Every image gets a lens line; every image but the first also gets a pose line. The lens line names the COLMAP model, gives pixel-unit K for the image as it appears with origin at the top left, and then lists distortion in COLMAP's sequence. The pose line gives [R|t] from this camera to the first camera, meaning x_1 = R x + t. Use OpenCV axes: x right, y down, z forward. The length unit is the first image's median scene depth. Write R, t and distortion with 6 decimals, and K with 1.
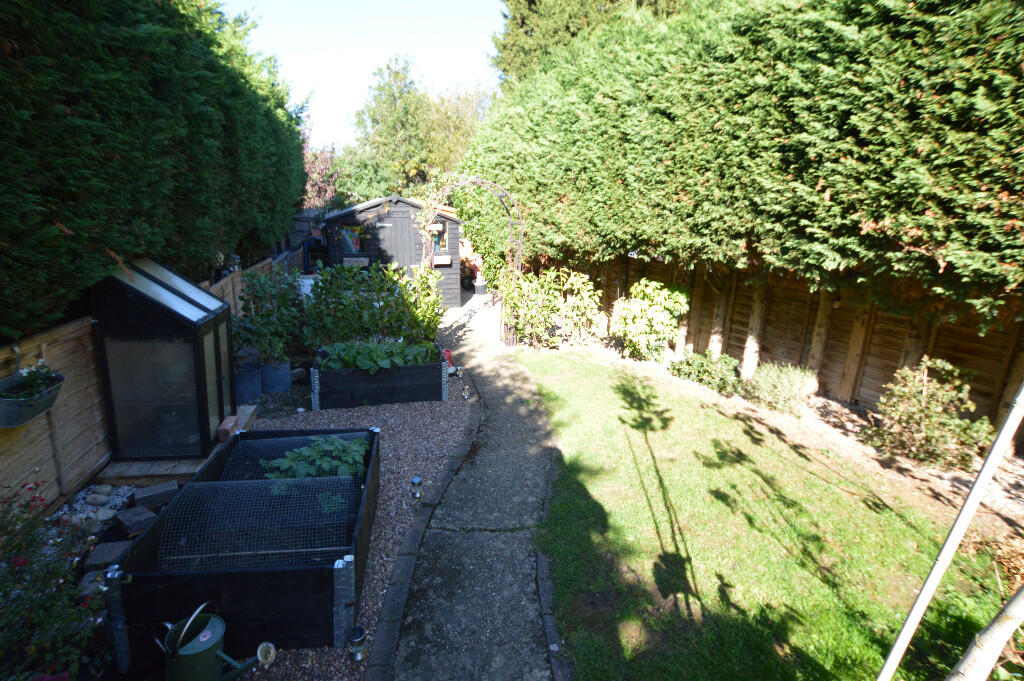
lens RADIAL K [[454.5, 0, 528.3], [0, 454.5, 339.5], [0, 0, 1]] dist [-0.028063, -0.000030]
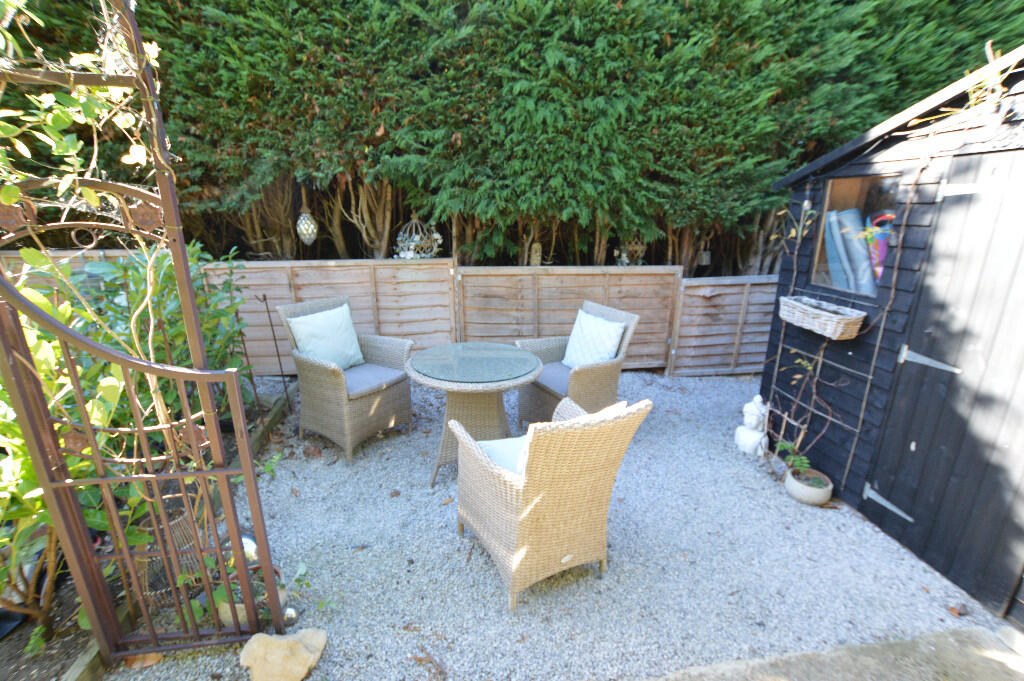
lens RADIAL K [[454.5, 0, 528.3], [0, 454.5, 339.5], [0, 0, 1]] dist [-0.028063, -0.000030]
pose [[-0.189609, 0.248255, -0.949957, -0.055915], [-0.279208, 0.913932, 0.294570, -0.190337], [0.941324, 0.321089, -0.103975, 0.845628]]
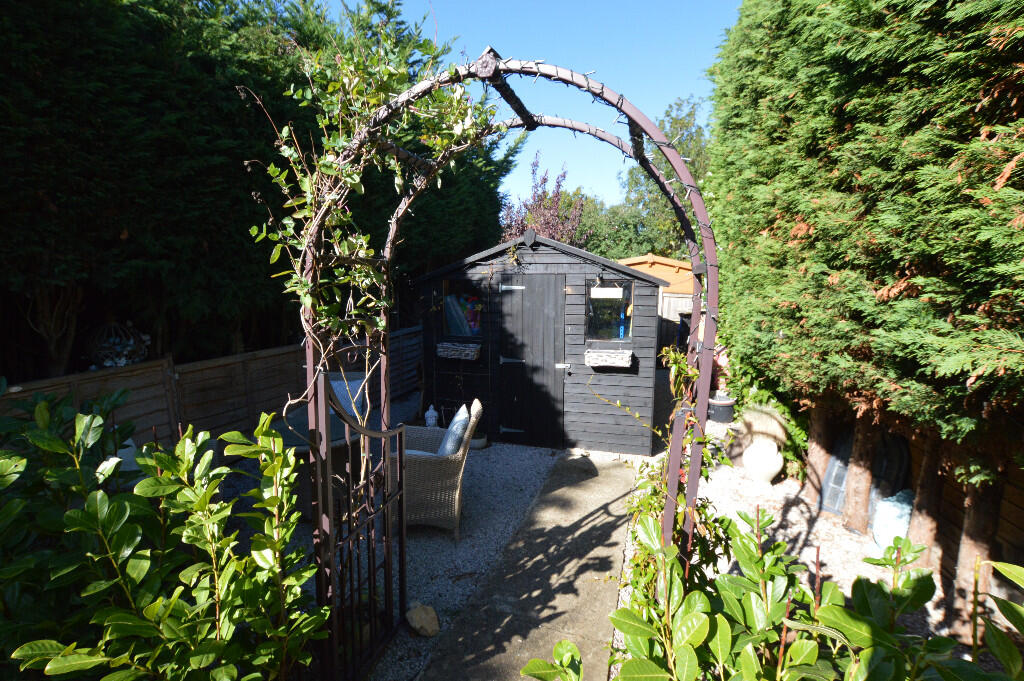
lens RADIAL K [[454.5, 0, 528.3], [0, 454.5, 339.5], [0, 0, 1]] dist [-0.028063, -0.000030]
pose [[0.805040, 0.059947, -0.590184, 0.024367], [-0.147236, 0.983942, -0.100894, -0.140009], [0.574659, 0.168121, 0.800939, 0.583755]]
